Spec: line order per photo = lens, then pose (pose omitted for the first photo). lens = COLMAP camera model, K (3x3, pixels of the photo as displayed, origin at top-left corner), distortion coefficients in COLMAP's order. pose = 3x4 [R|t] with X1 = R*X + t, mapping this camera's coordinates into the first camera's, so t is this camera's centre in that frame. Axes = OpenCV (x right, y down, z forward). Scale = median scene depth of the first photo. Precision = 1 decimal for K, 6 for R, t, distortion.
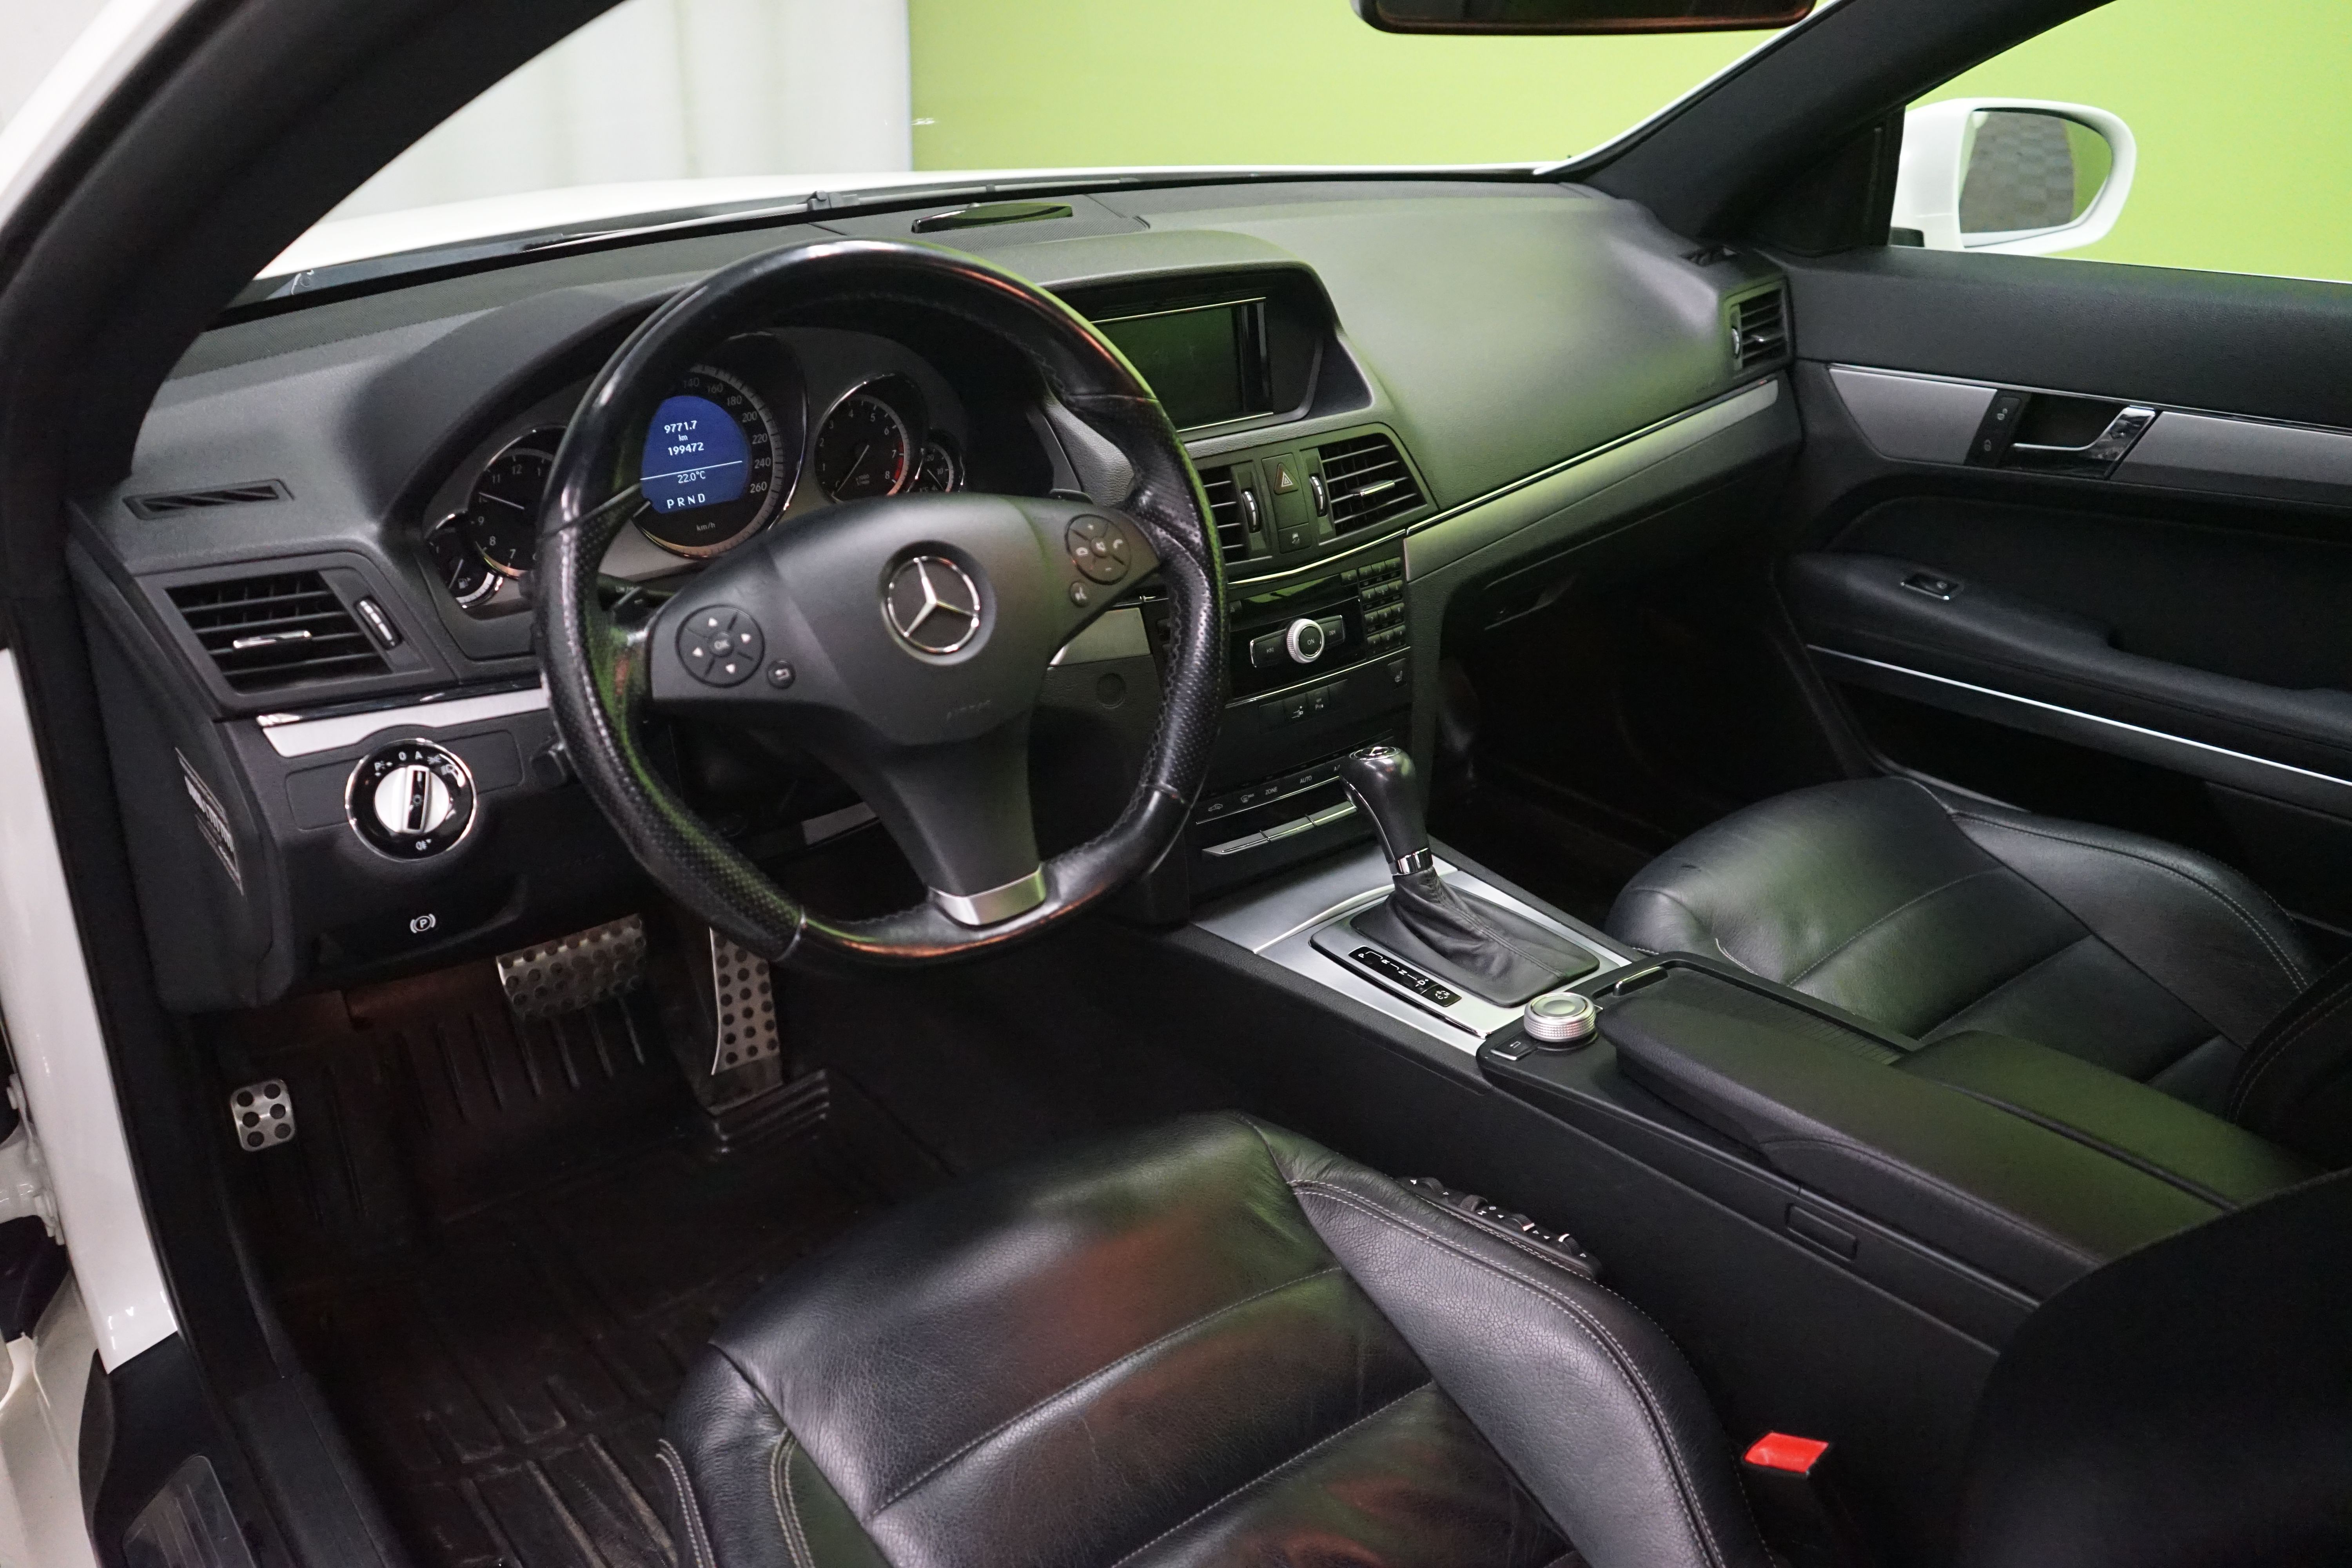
lens RADIAL K [[1944.4, 0, 1176.0], [0, 1944.4, 784.0], [0, 0, 1]] dist [0.001076, 0.014901]
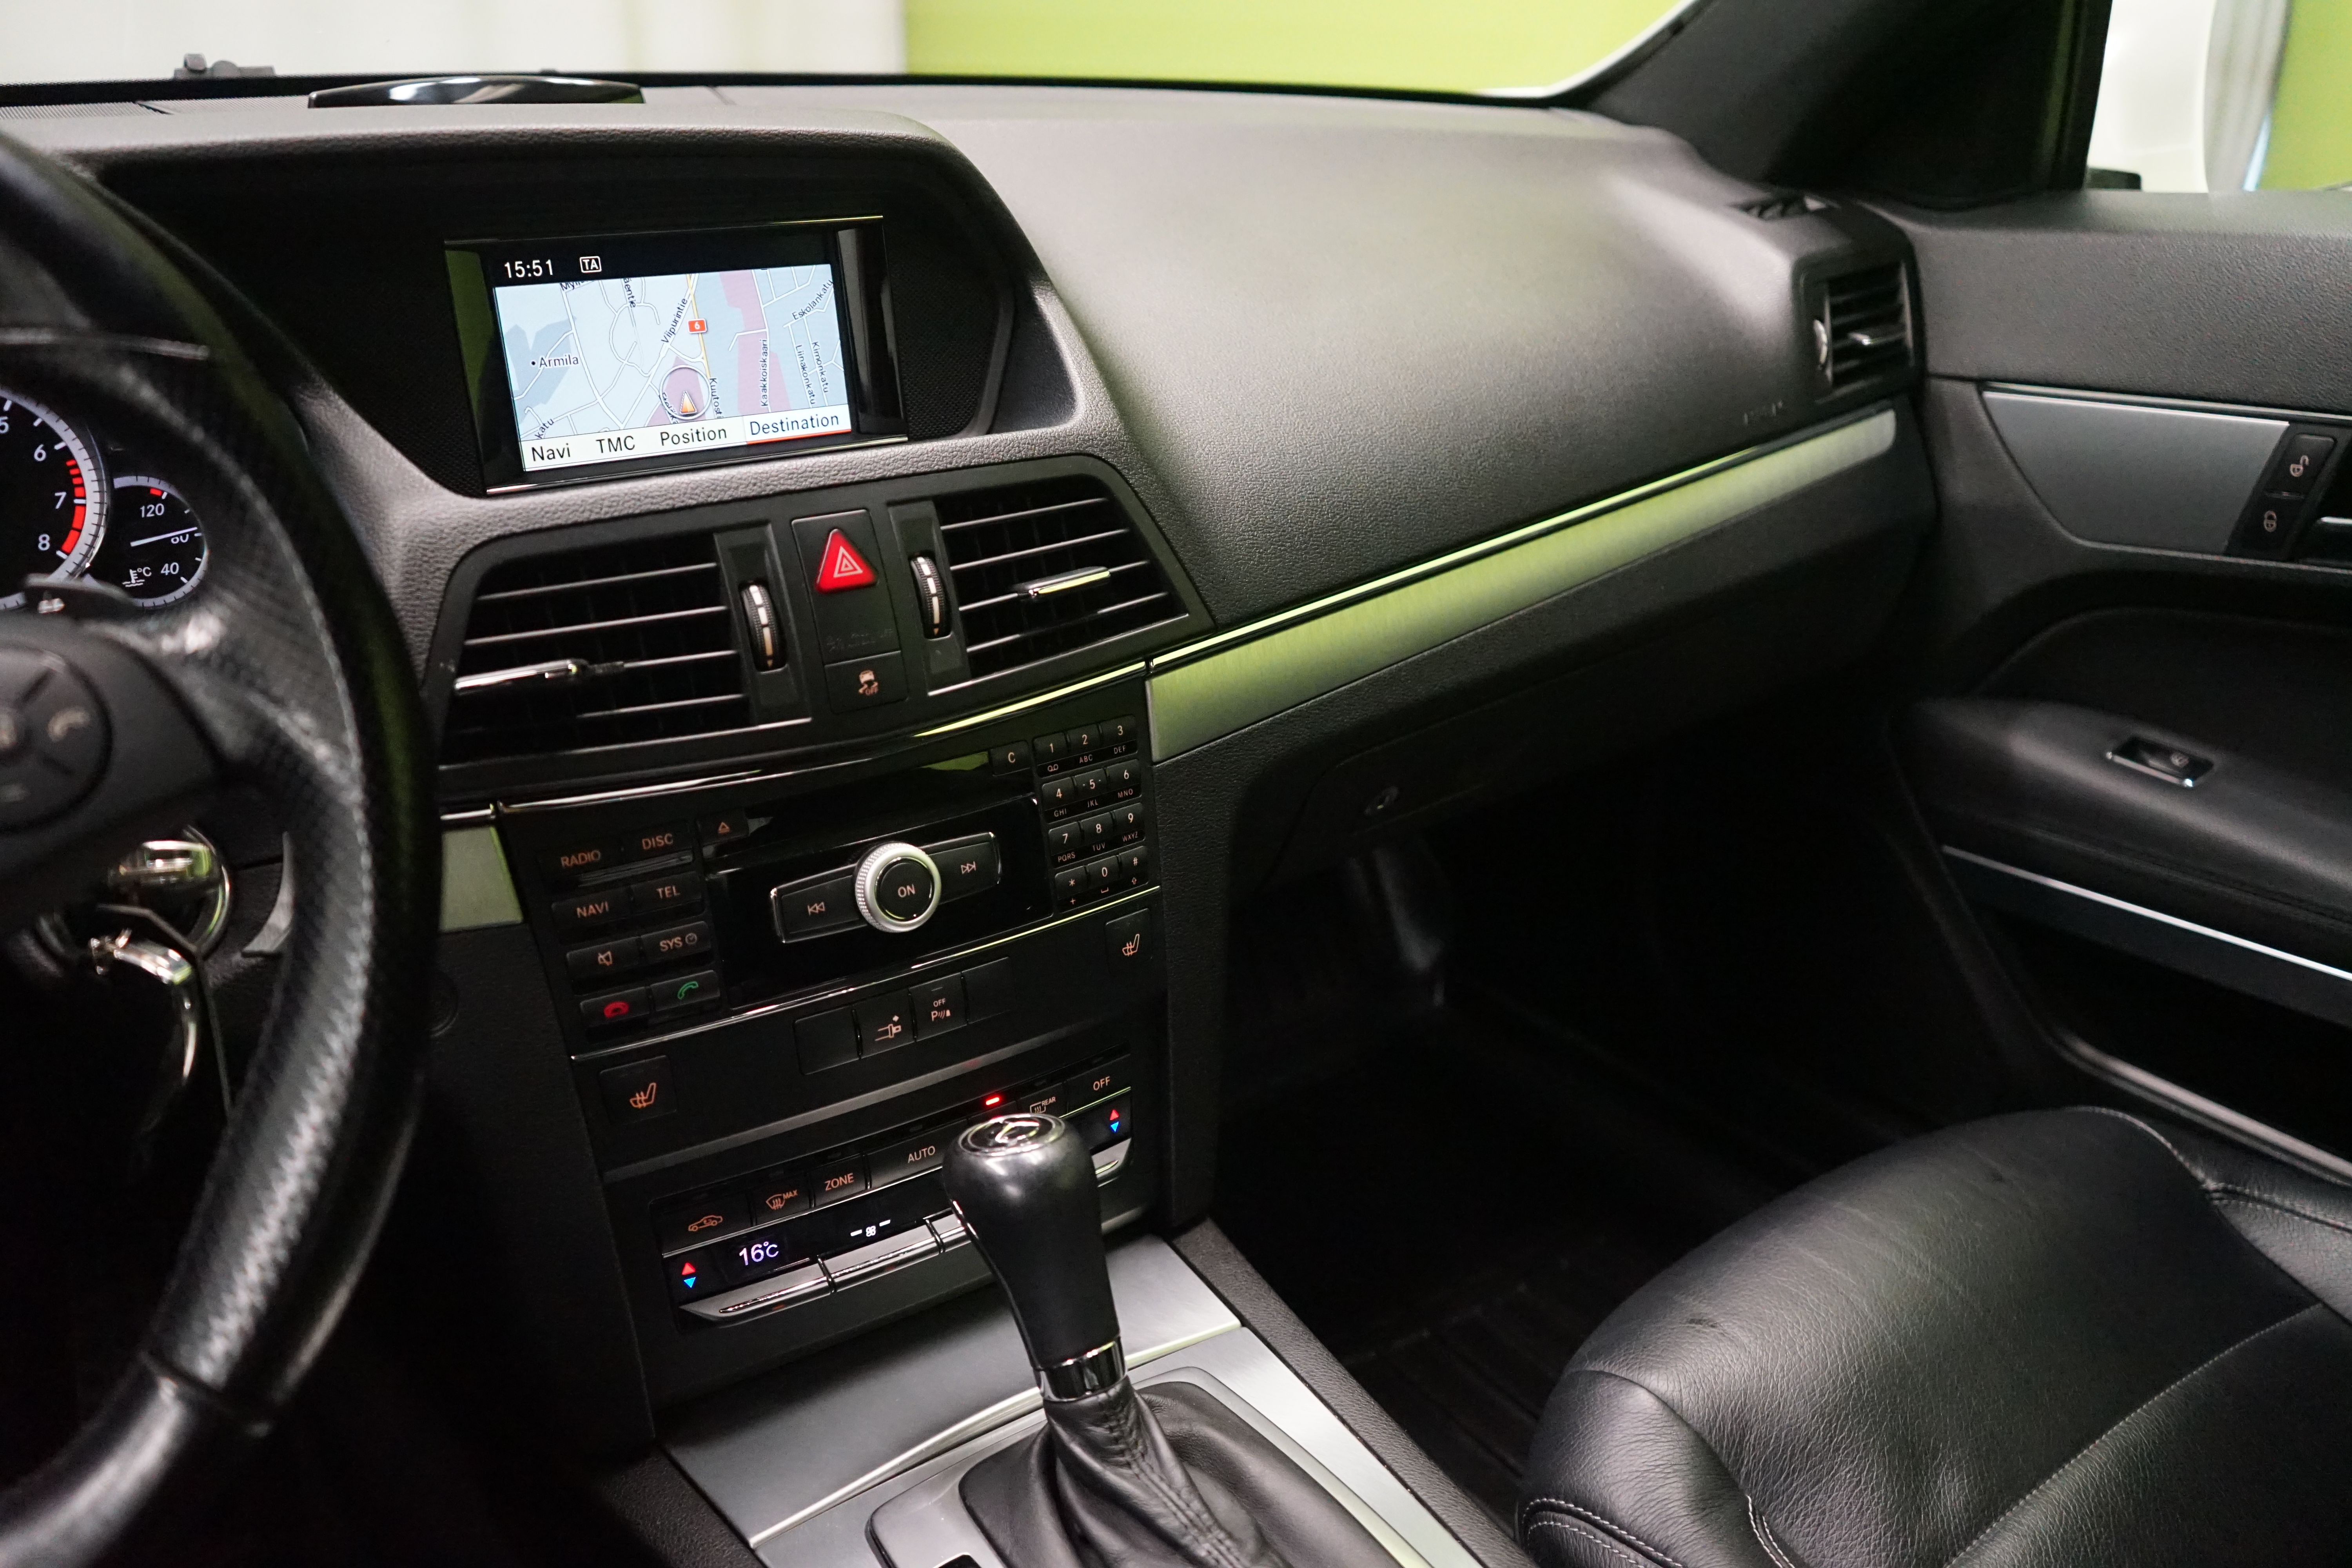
lens RADIAL K [[1944.4, 0, 1176.0], [0, 1944.4, 784.0], [0, 0, 1]] dist [0.001076, 0.014901]
pose [[0.997774, 0.020117, -0.063585, 0.159988], [-0.022935, 0.998773, -0.043895, -0.076233], [0.062624, 0.045256, 0.997011, 0.488328]]
